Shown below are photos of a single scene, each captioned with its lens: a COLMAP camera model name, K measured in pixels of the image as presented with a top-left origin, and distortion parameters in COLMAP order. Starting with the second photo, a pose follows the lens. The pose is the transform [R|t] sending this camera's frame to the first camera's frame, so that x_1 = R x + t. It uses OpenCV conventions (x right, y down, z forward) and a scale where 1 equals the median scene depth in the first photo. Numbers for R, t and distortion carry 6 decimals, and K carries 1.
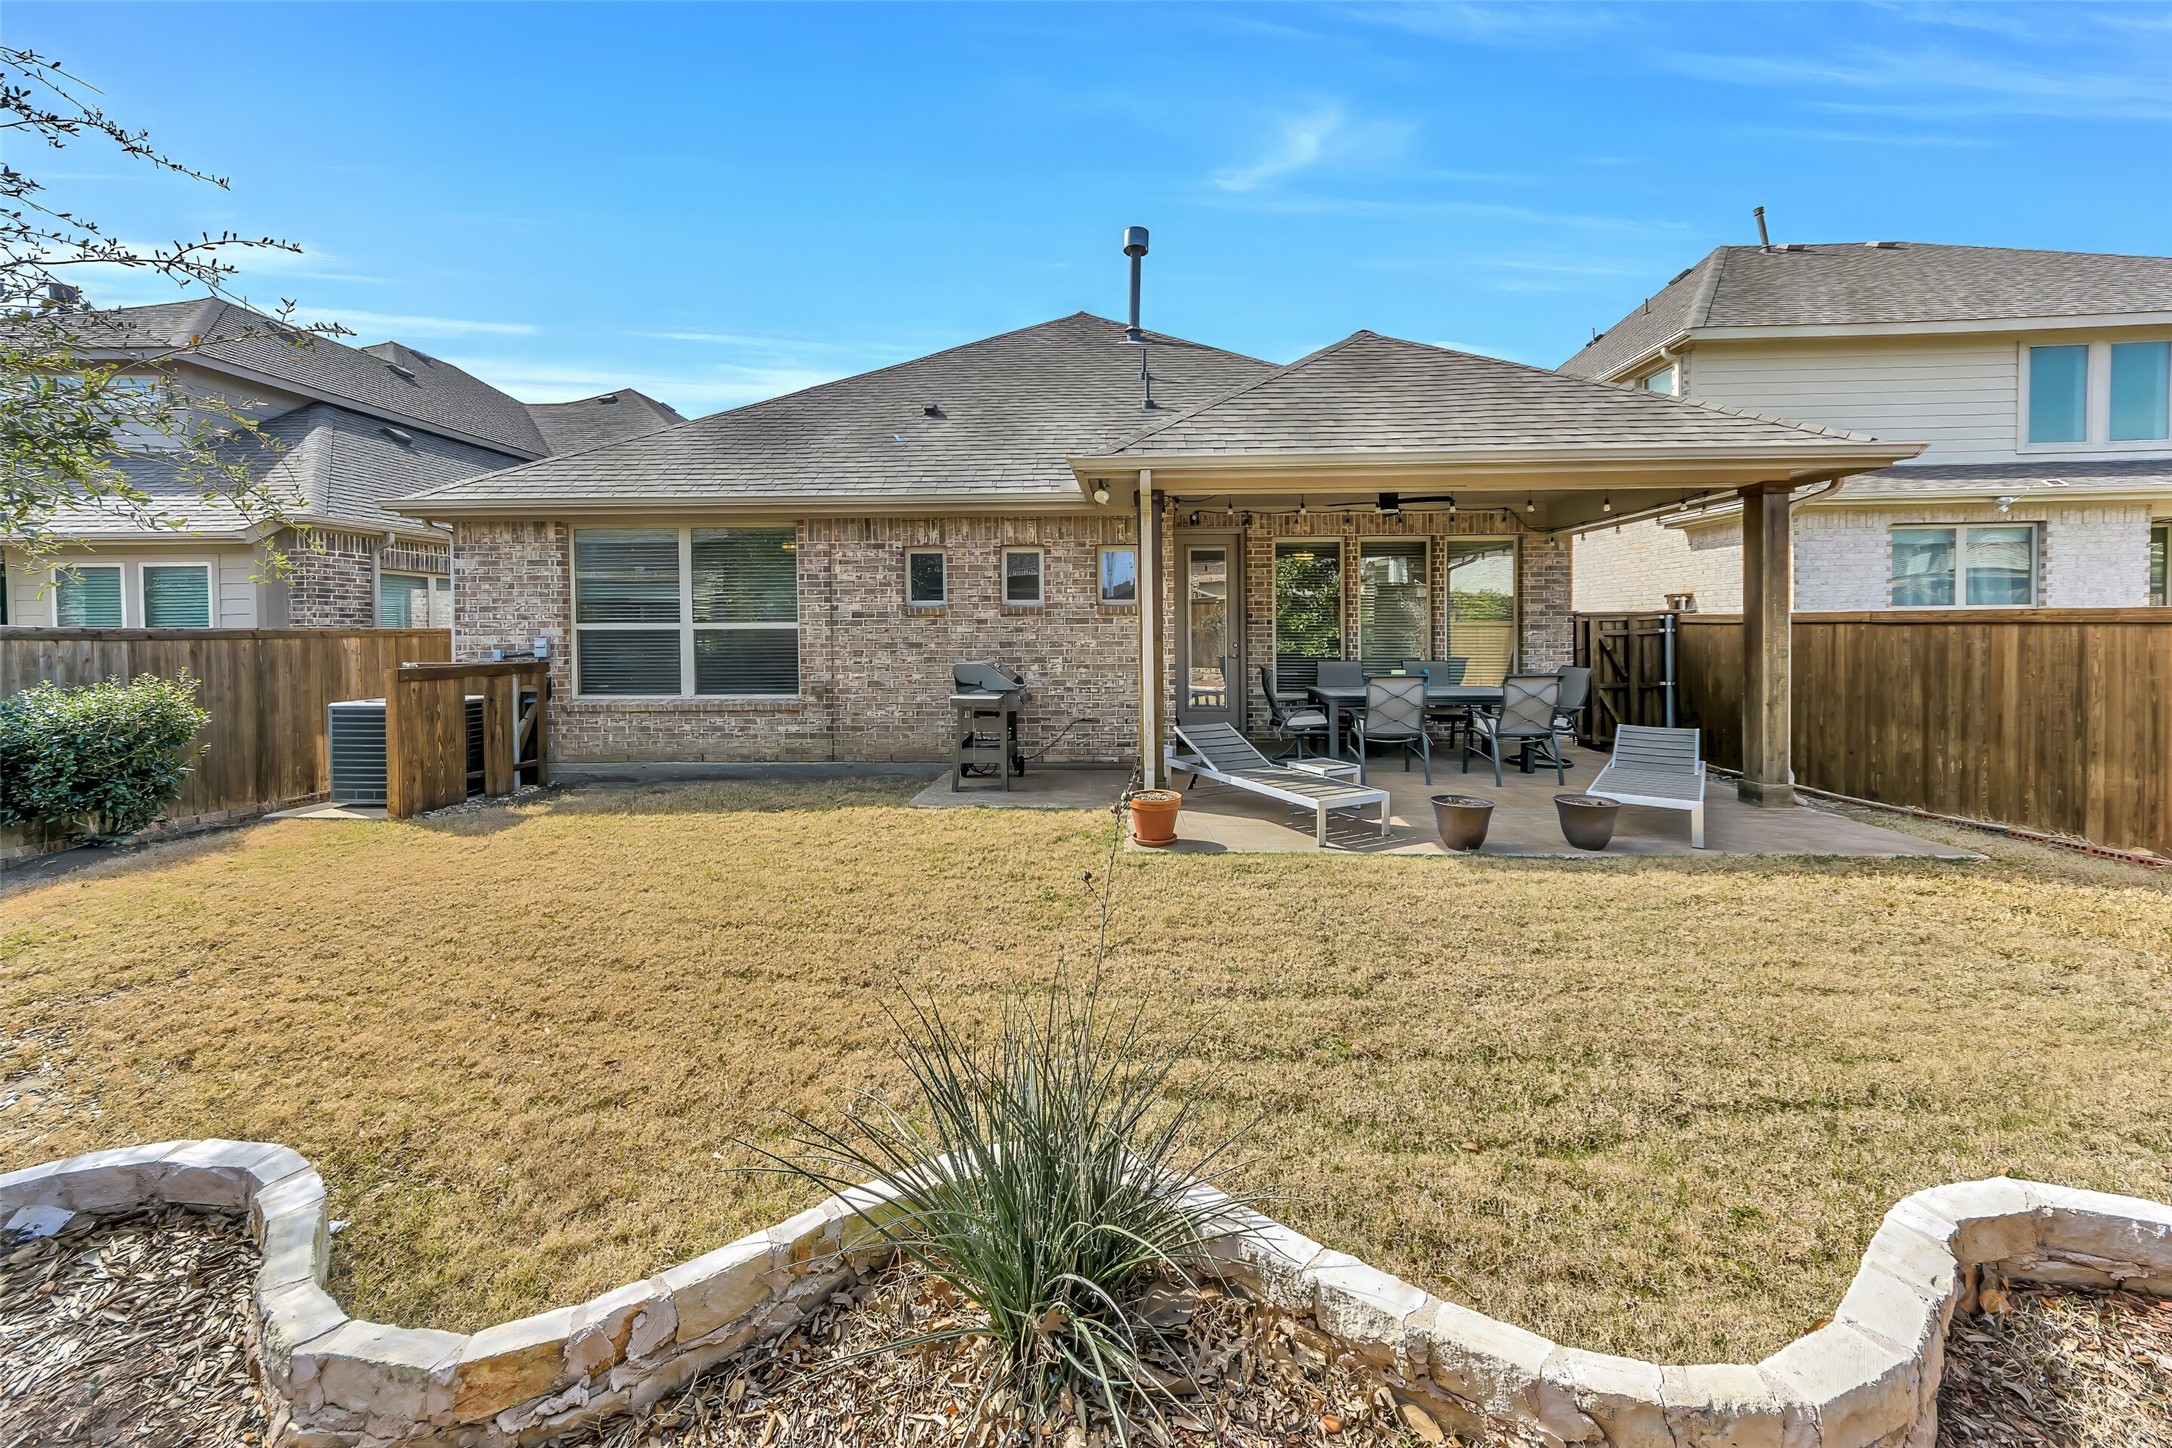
lens RADIAL K [[793.1, 0, 1087.2], [0, 793.1, 643.0], [0, 0, 1]] dist [0.017479, -0.000379]
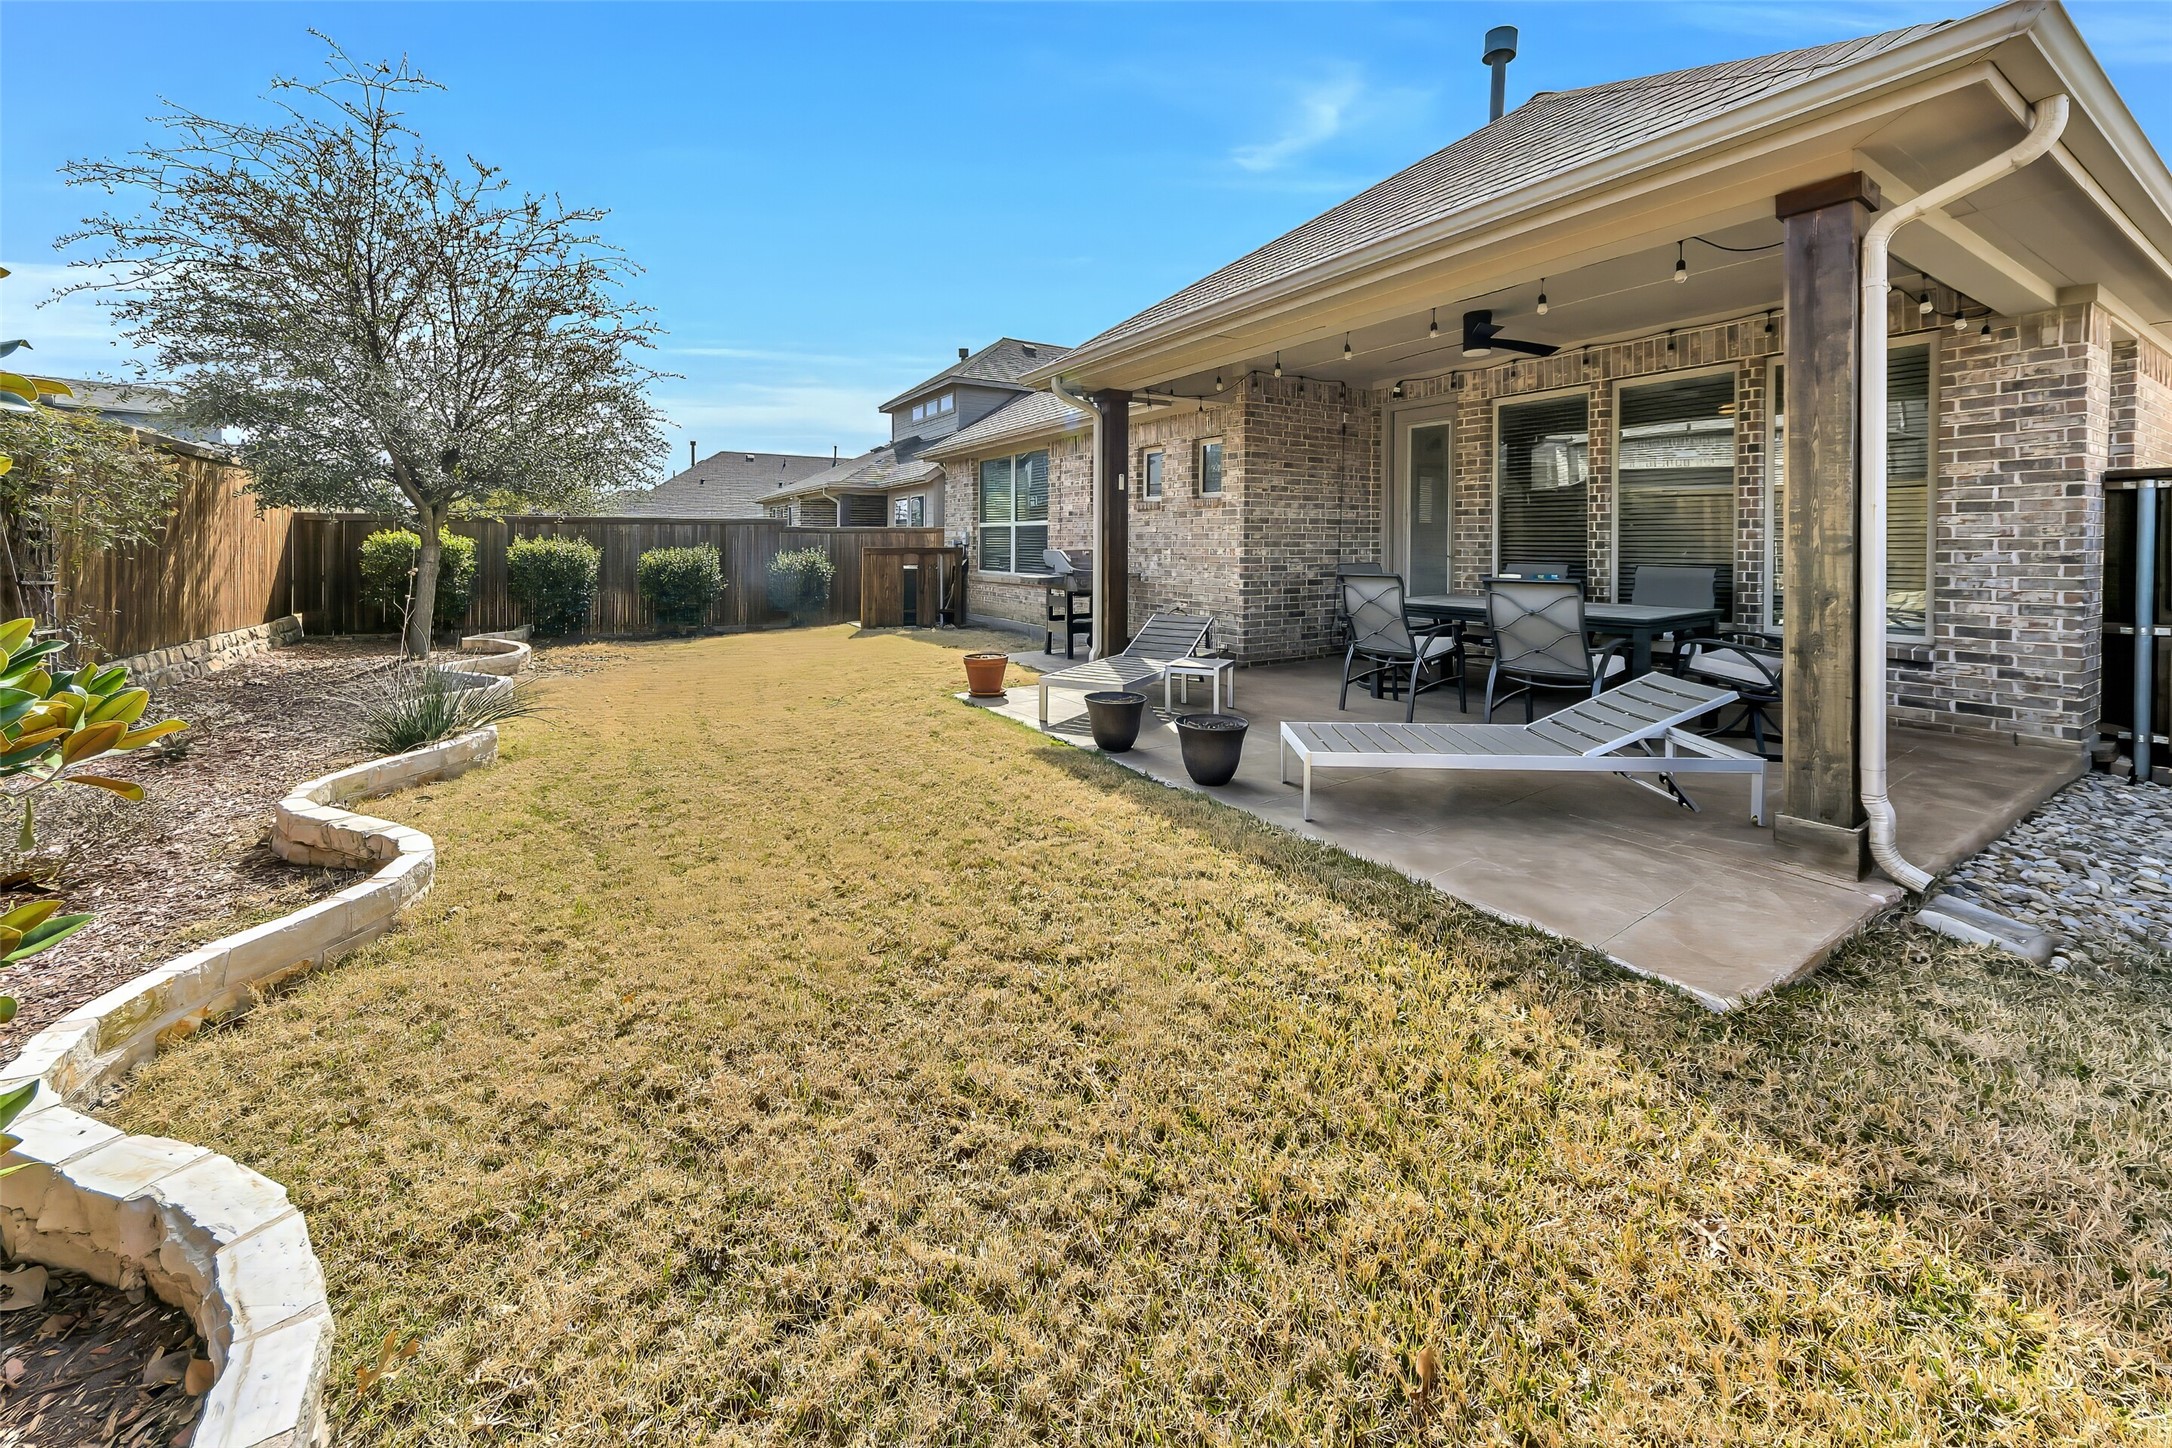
lens RADIAL K [[793.1, 0, 1093.9], [0, 793.1, 555.9], [0, 0, 1]] dist [0.017479, -0.000379]
pose [[0.591337, 0.020204, -0.806171, 0.730259], [-0.017560, 0.999772, 0.012176, 0.015305], [0.806233, 0.006956, 0.591557, 0.288916]]
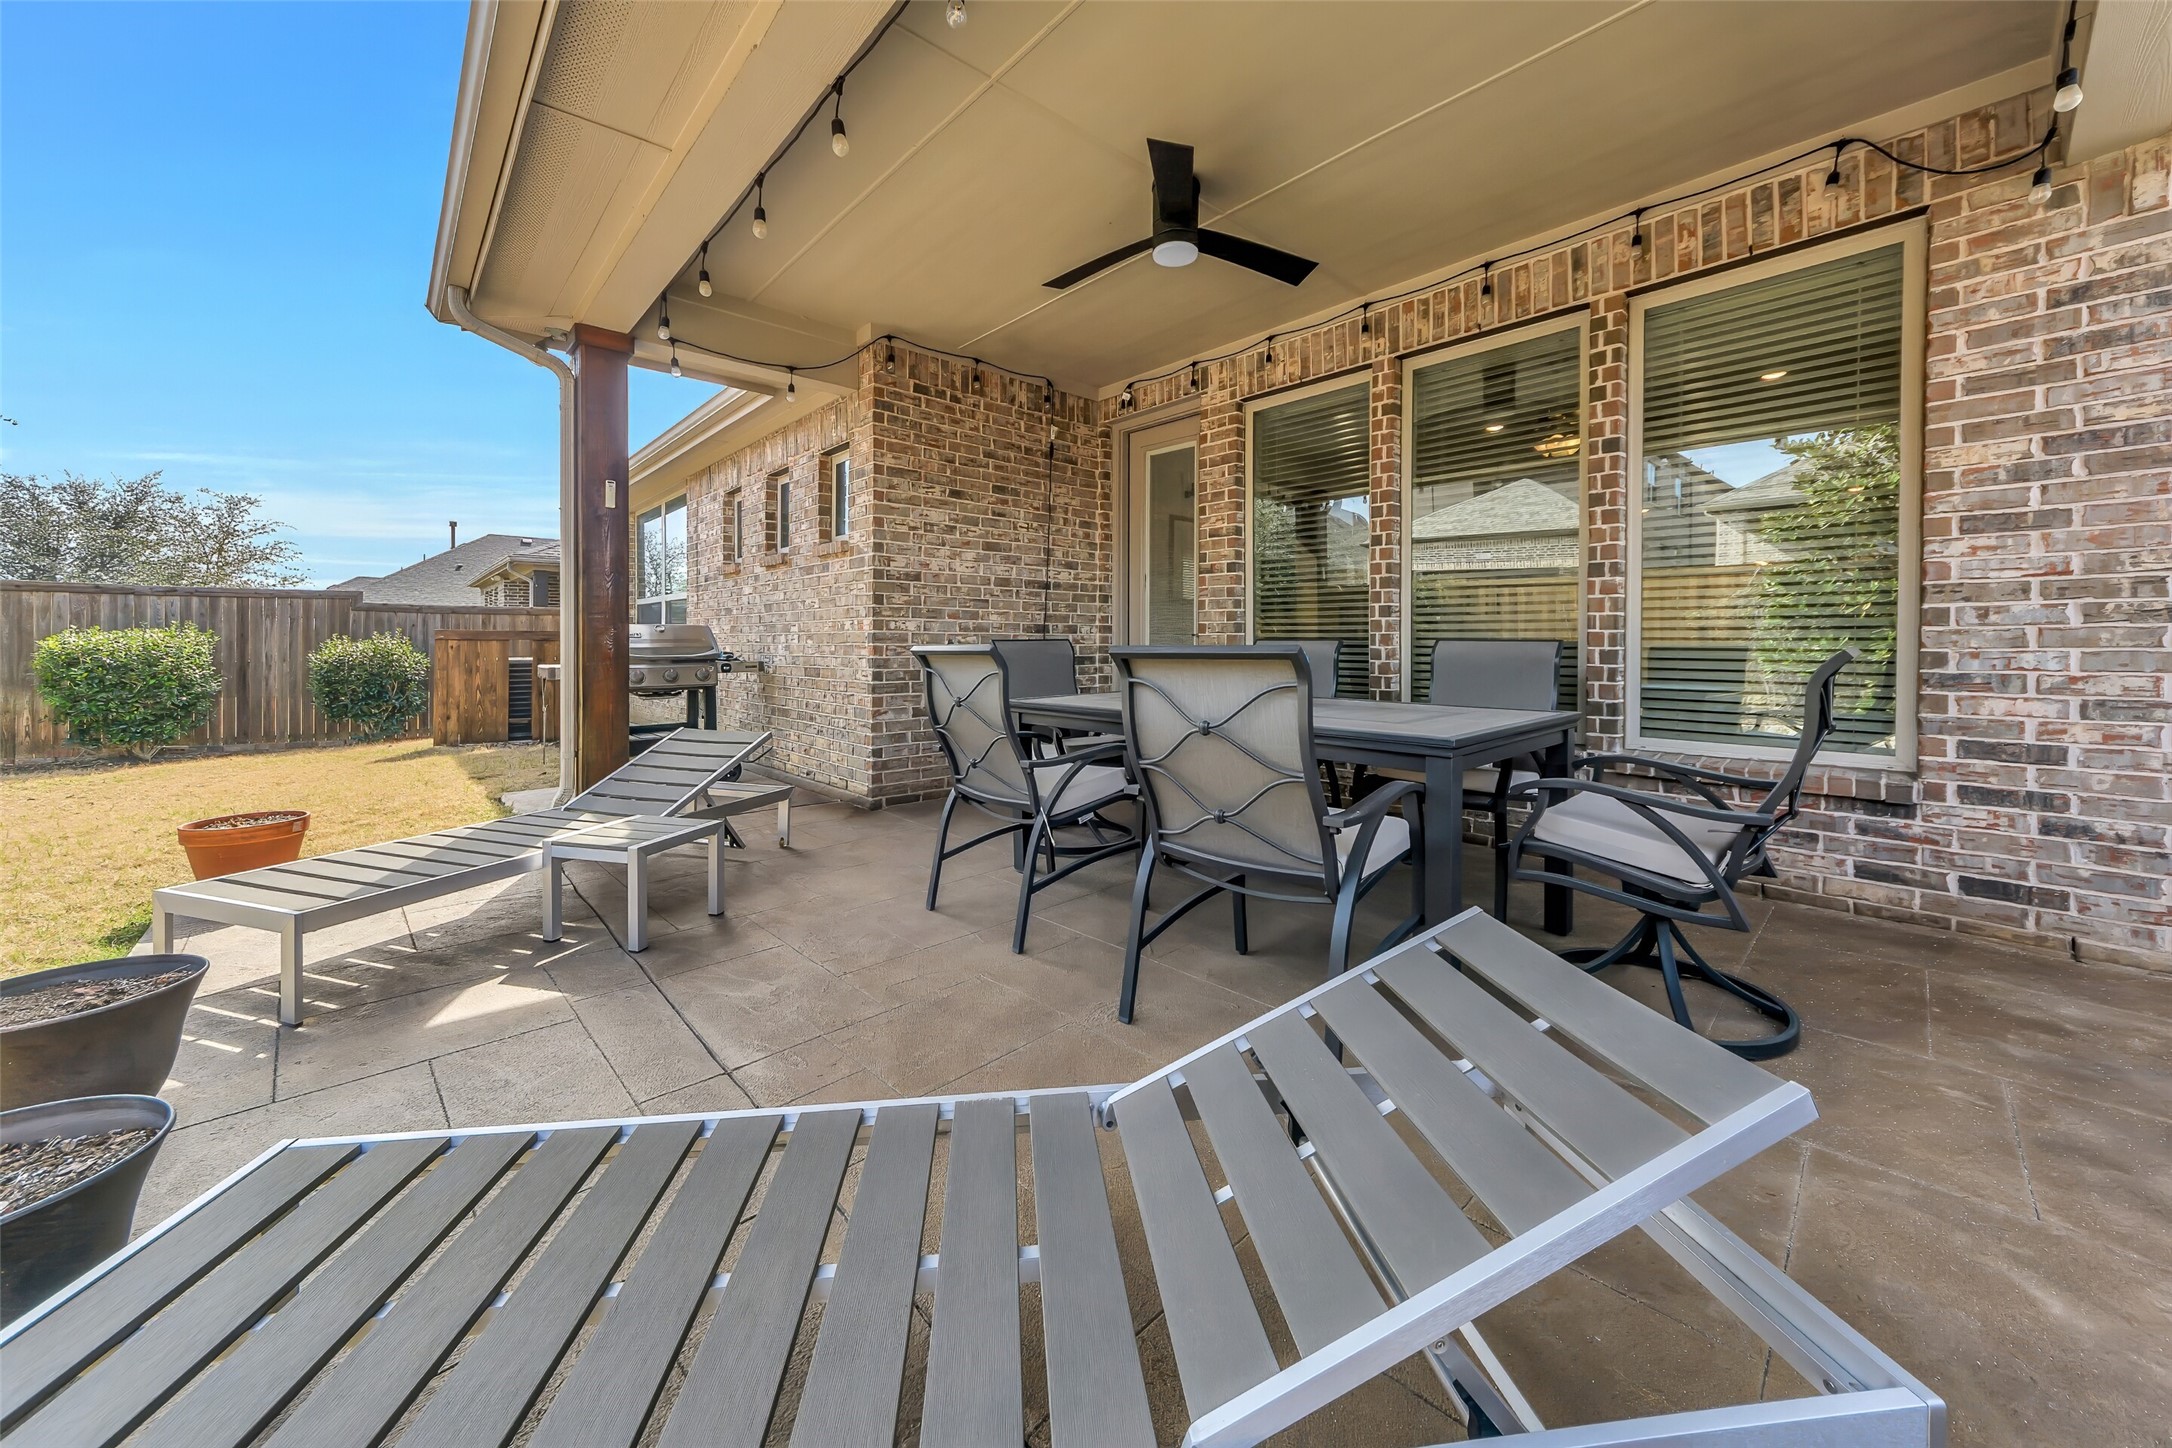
lens RADIAL K [[793.1, 0, 1061.5], [0, 793.1, 648.7], [0, 0, 1]] dist [0.017479, -0.000379]
pose [[0.706425, 0.016302, -0.707601, 0.604228], [-0.020041, 0.999795, 0.003025, 0.031923], [0.707505, 0.012044, 0.706606, 0.650372]]
